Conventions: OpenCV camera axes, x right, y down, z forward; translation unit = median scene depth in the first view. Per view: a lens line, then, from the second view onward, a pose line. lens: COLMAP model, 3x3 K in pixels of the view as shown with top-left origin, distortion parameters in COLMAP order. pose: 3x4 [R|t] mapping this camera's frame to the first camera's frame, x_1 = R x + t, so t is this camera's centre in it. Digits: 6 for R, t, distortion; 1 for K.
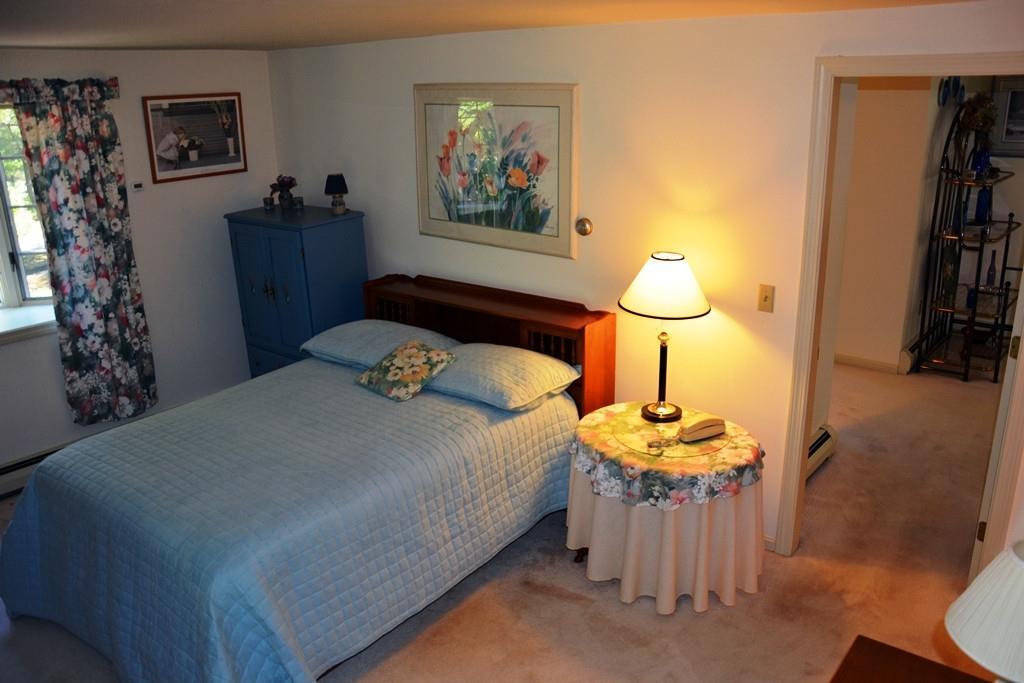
lens RADIAL K [[816.8, 0, 526.5], [0, 816.8, 363.5], [0, 0, 1]] dist [-0.150279, 0.089065]
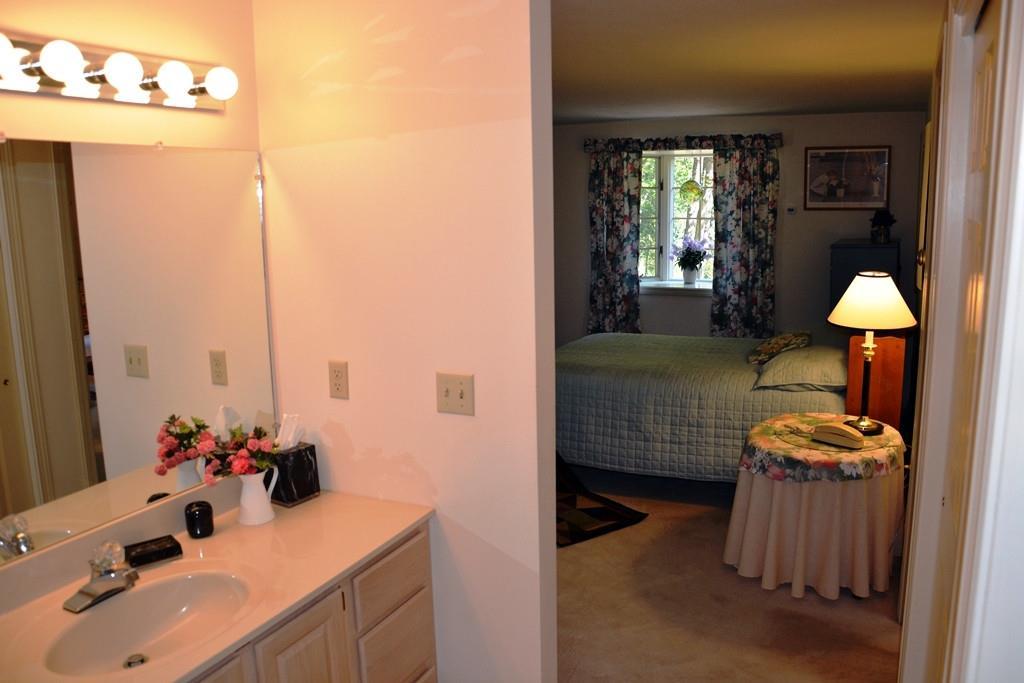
lens RADIAL K [[816.8, 0, 511.8], [0, 816.8, 345.8], [0, 0, 1]] dist [-0.150279, 0.089065]
pose [[0.216491, 0.191994, -0.957220, 0.859544], [-0.303407, 0.945153, 0.120953, -0.020973], [0.927942, 0.264242, 0.262870, 0.248996]]
